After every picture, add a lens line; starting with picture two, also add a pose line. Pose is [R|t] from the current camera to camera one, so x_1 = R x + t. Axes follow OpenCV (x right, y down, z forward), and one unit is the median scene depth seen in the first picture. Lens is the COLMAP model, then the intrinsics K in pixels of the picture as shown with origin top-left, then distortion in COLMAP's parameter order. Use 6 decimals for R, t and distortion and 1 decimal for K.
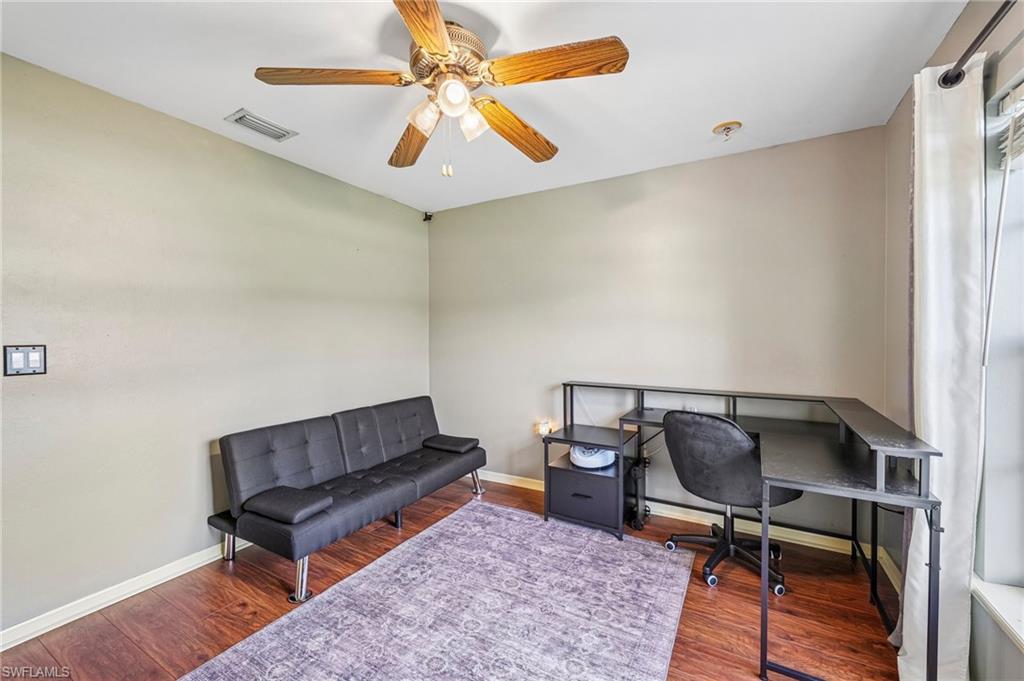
lens RADIAL K [[414.7, 0, 511.2], [0, 414.7, 341.9], [0, 0, 1]] dist [-0.001239, 0.000050]
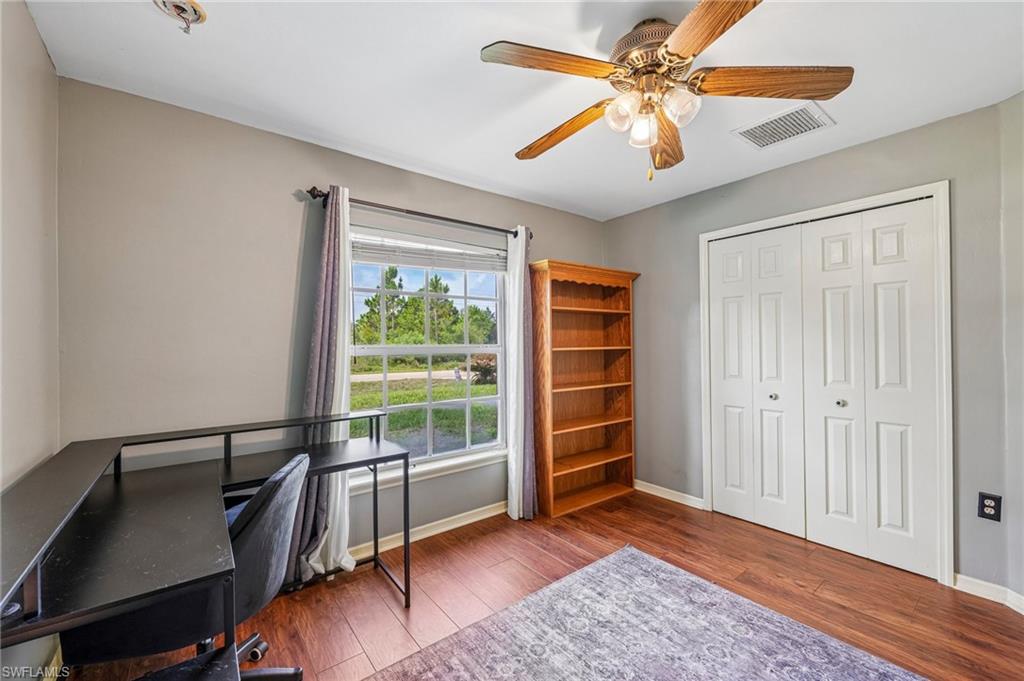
lens RADIAL K [[414.7, 0, 511.2], [0, 414.7, 341.9], [0, 0, 1]] dist [-0.001239, 0.000050]
pose [[-0.921746, 0.010765, 0.387646, -0.147653], [0.019674, 0.999626, 0.019019, -0.036213], [-0.387296, 0.025157, -0.921612, 1.377448]]
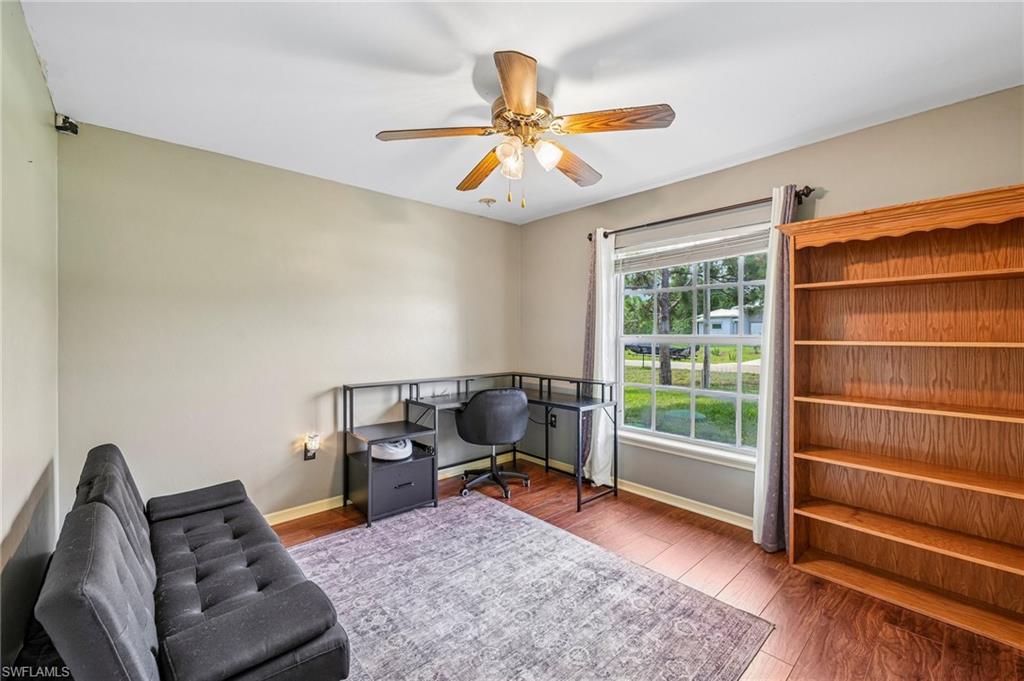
lens RADIAL K [[414.7, 0, 511.2], [0, 414.7, 341.9], [0, 0, 1]] dist [-0.001239, 0.000050]
pose [[0.315772, -0.011769, 0.948762, -0.895029], [0.020313, 0.999778, 0.005641, -0.005771], [-0.948618, 0.017491, 0.315941, 0.444390]]
